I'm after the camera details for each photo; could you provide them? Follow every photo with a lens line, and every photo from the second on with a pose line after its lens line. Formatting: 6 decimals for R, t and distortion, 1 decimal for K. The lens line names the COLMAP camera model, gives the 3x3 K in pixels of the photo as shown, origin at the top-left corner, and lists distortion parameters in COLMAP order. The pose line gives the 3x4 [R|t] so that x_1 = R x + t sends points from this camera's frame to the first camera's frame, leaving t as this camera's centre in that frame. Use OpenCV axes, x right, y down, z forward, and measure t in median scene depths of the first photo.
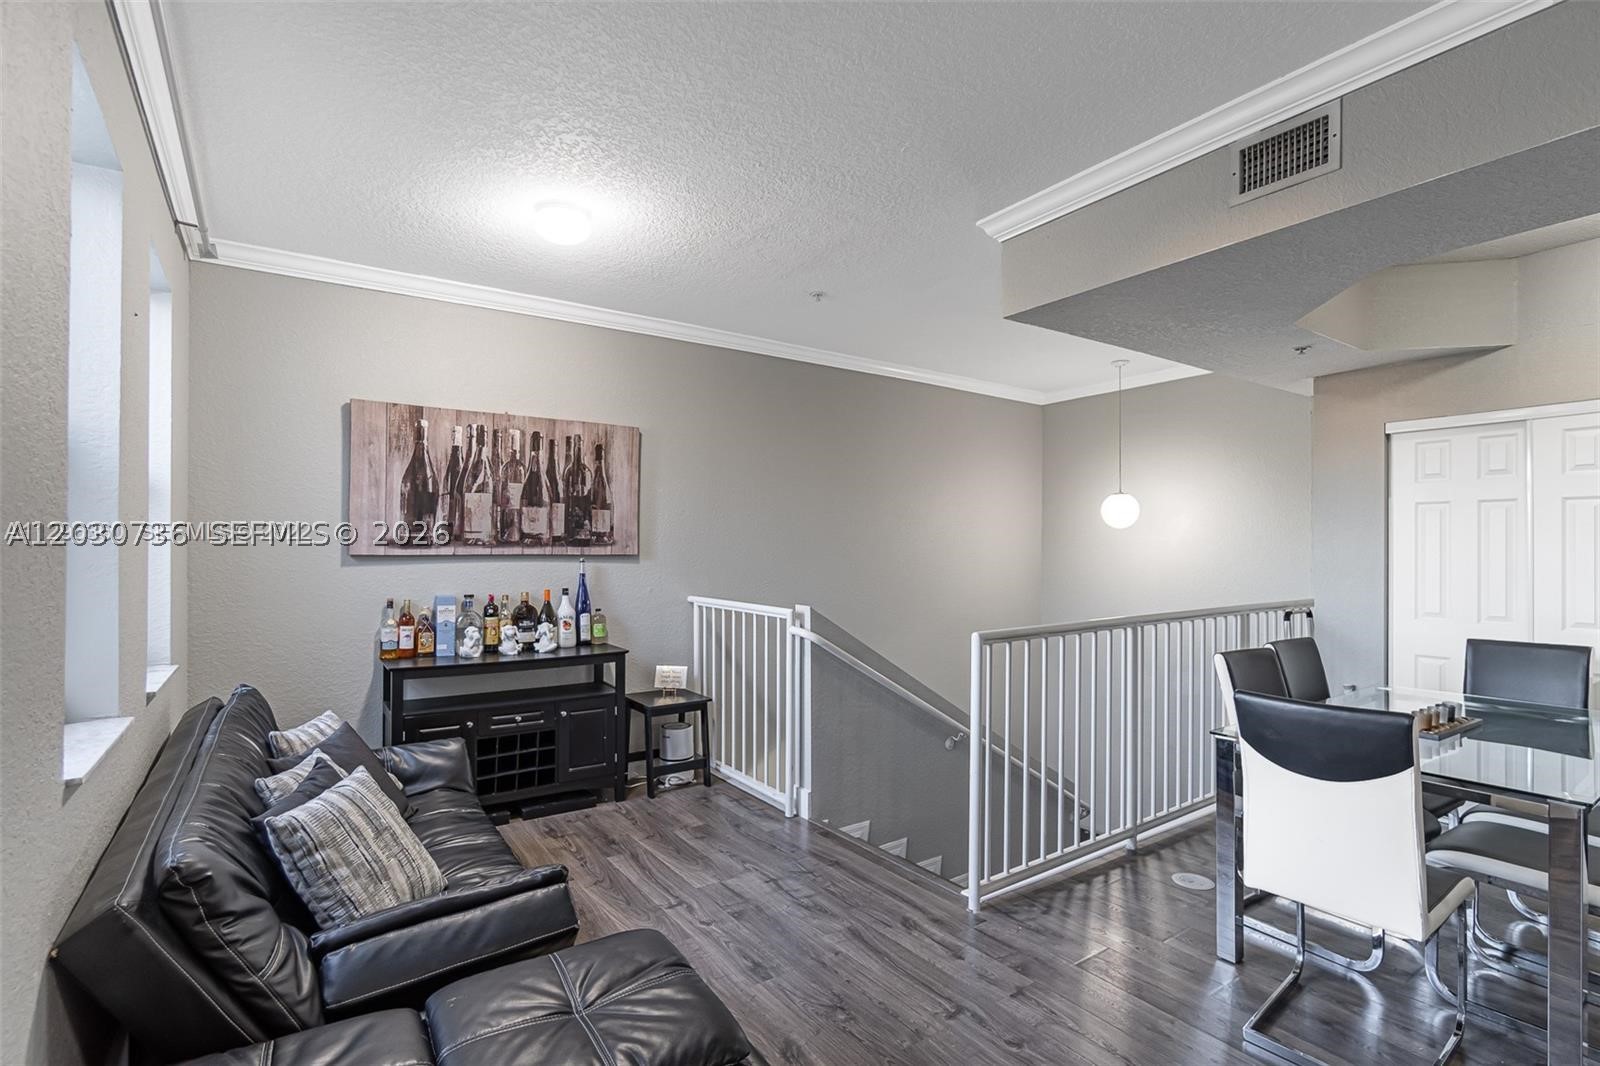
lens RADIAL K [[750.1, 0, 794.8], [0, 750.1, 544.0], [0, 0, 1]] dist [-0.001841, 0.000310]
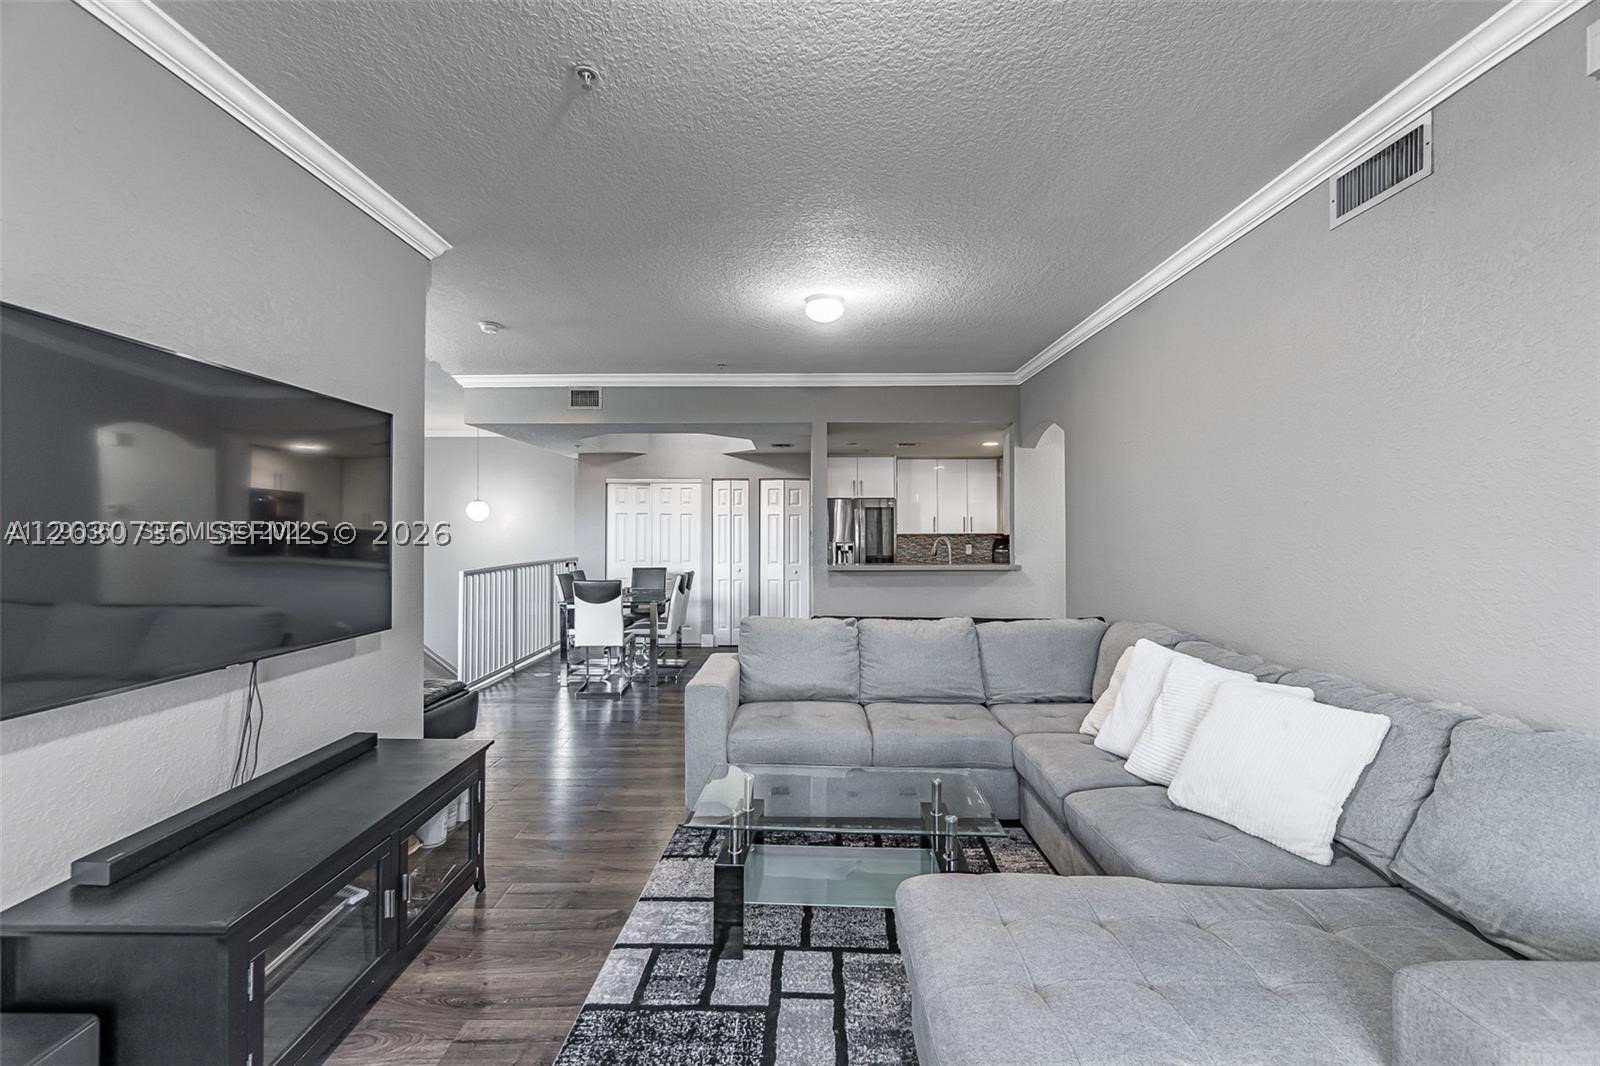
lens RADIAL K [[698.4, 0, 790.9], [0, 698.4, 533.9], [0, 0, 1]] dist [-0.003210, -0.000340]
pose [[0.579531, -0.003579, 0.814942, -2.072490], [-0.005526, 0.999950, 0.008321, -0.032780], [-0.814931, -0.009326, 0.579483, -2.327079]]
